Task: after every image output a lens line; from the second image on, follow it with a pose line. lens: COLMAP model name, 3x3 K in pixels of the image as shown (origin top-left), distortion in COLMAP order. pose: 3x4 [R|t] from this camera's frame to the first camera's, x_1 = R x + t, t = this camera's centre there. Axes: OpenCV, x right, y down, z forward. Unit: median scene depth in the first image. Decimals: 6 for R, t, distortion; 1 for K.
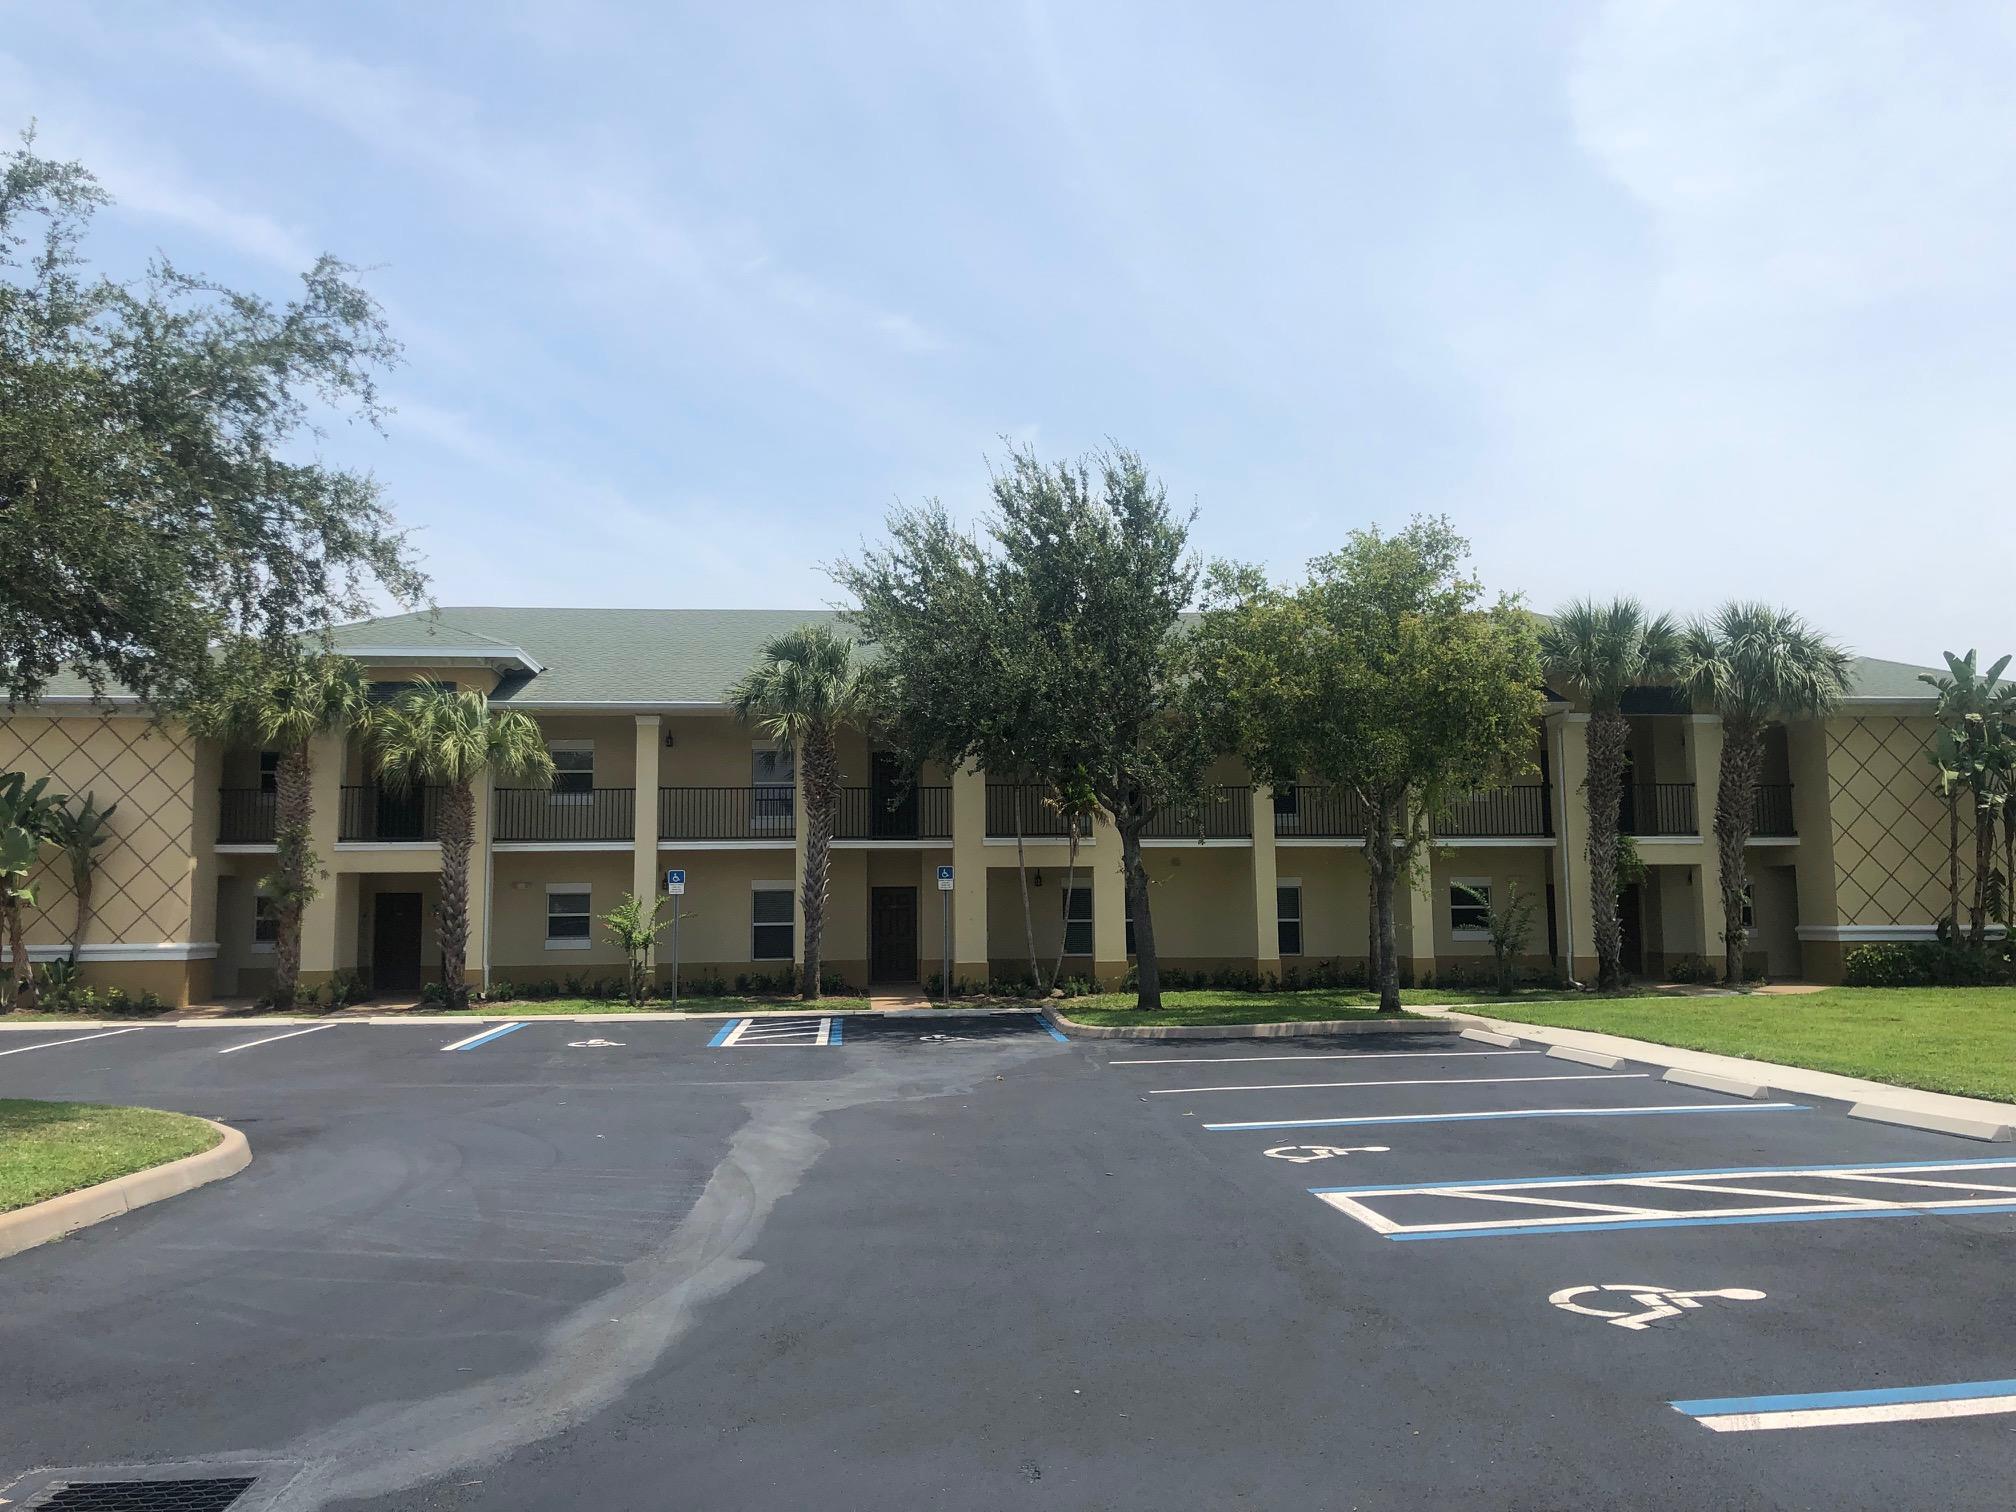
lens RADIAL K [[1652.0, 0, 1022.7], [0, 1652.0, 766.2], [0, 0, 1]] dist [0.075759, 0.000117]
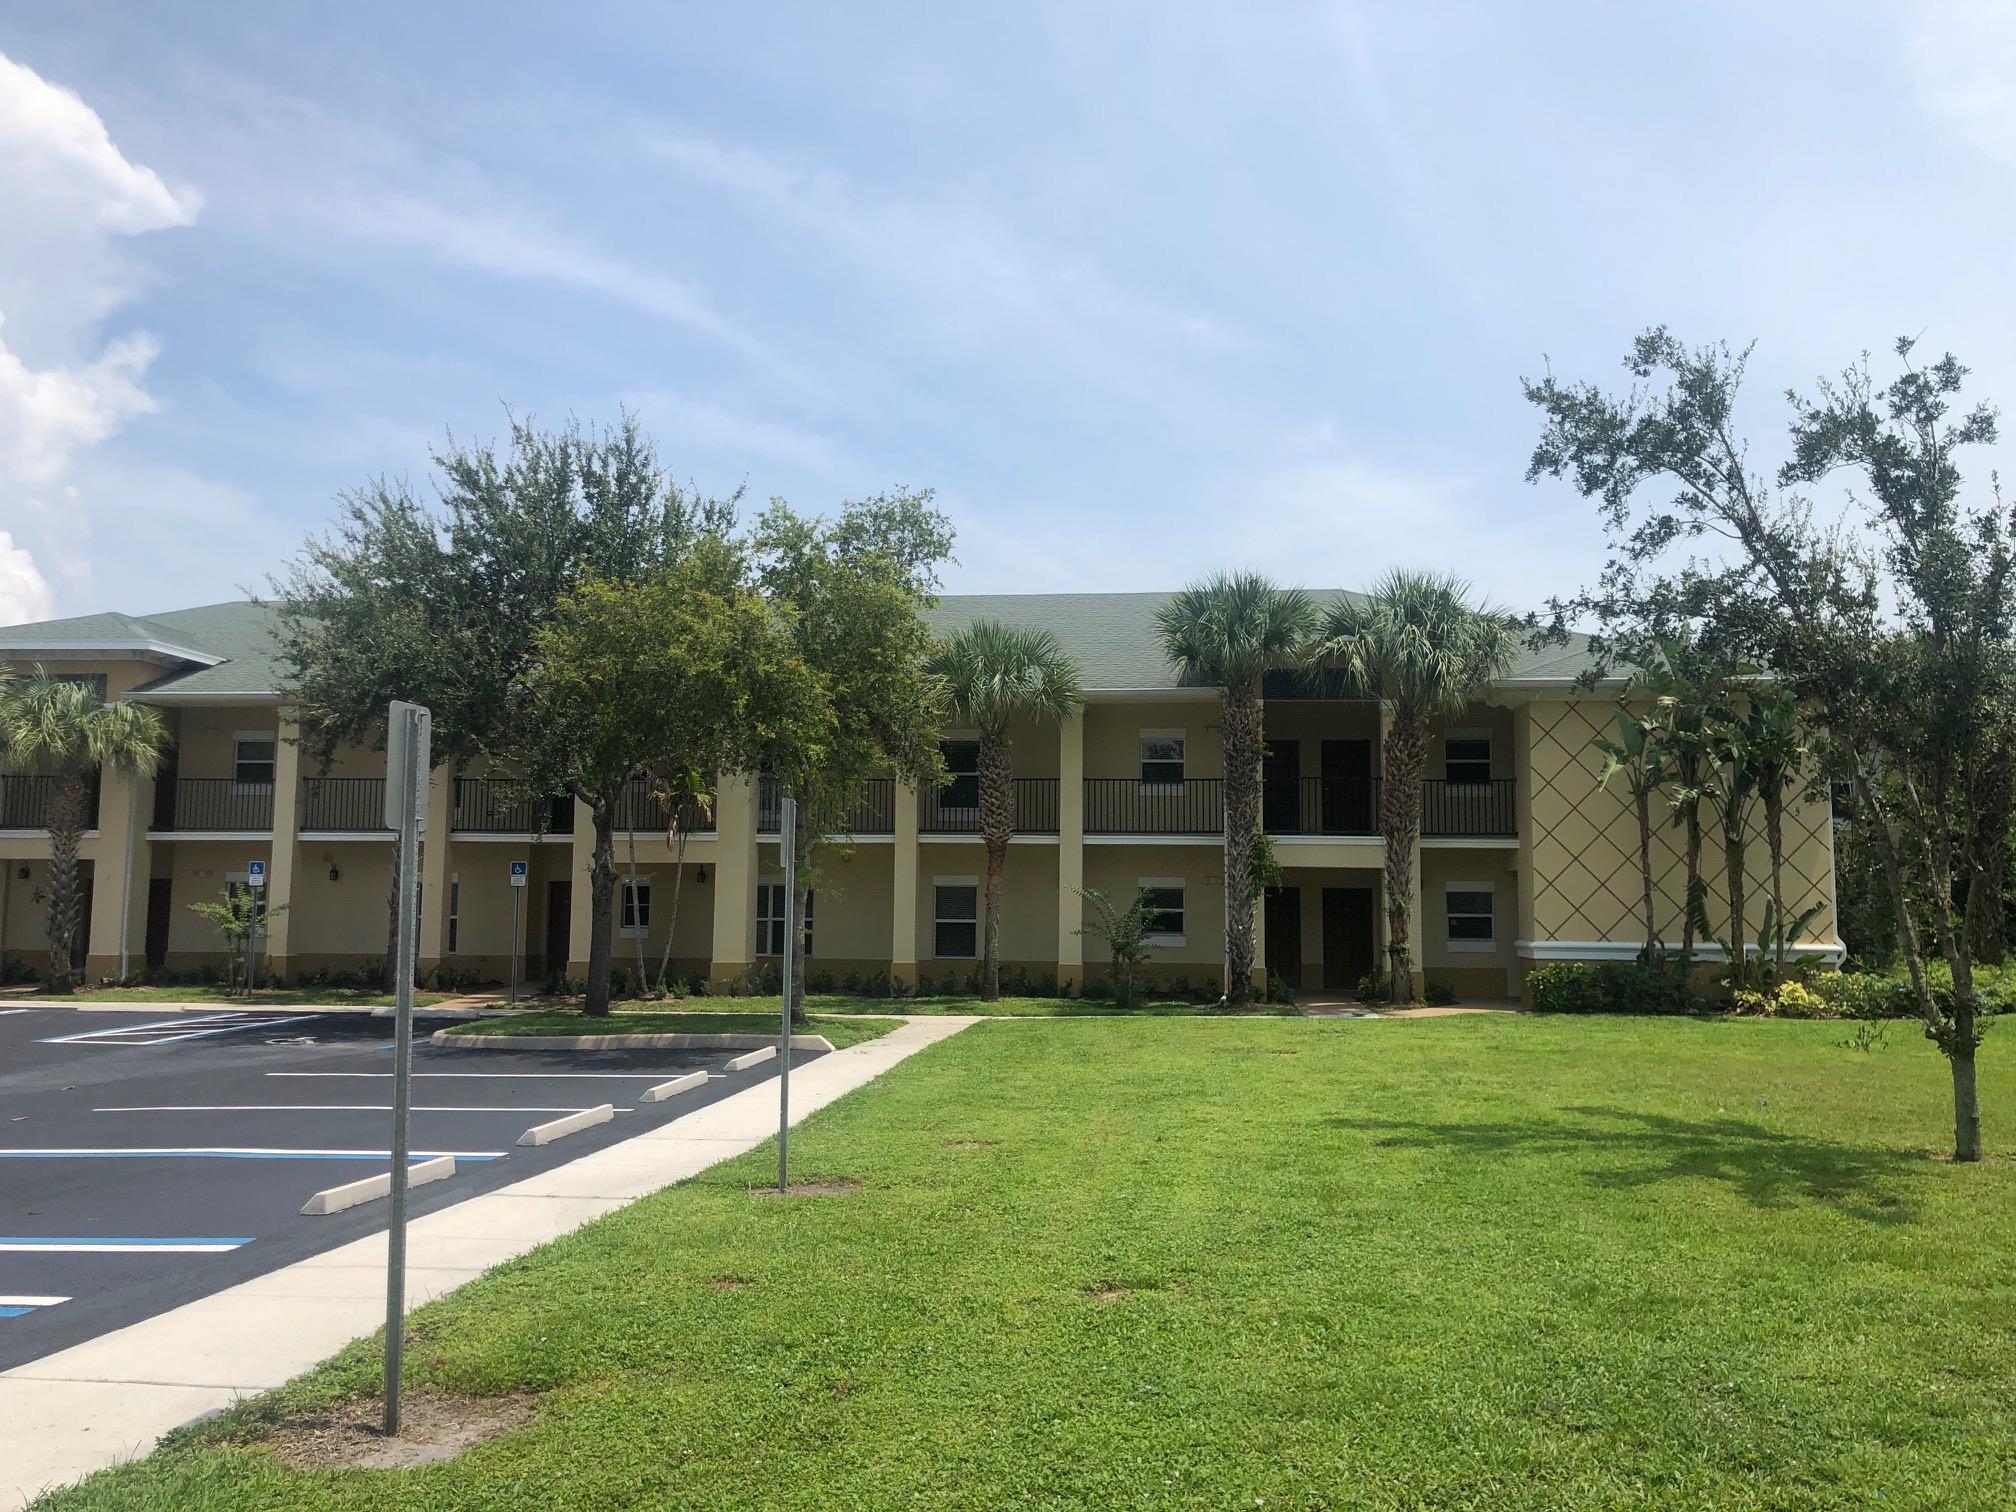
lens RADIAL K [[1652.0, 0, 1005.4], [0, 1652.0, 748.7], [0, 0, 1]] dist [0.075759, 0.000117]
pose [[0.979104, 0.000295, -0.203361, 0.400636], [-0.001880, 0.999969, -0.007600, 0.002165], [0.203352, 0.007824, 0.979074, 0.100093]]
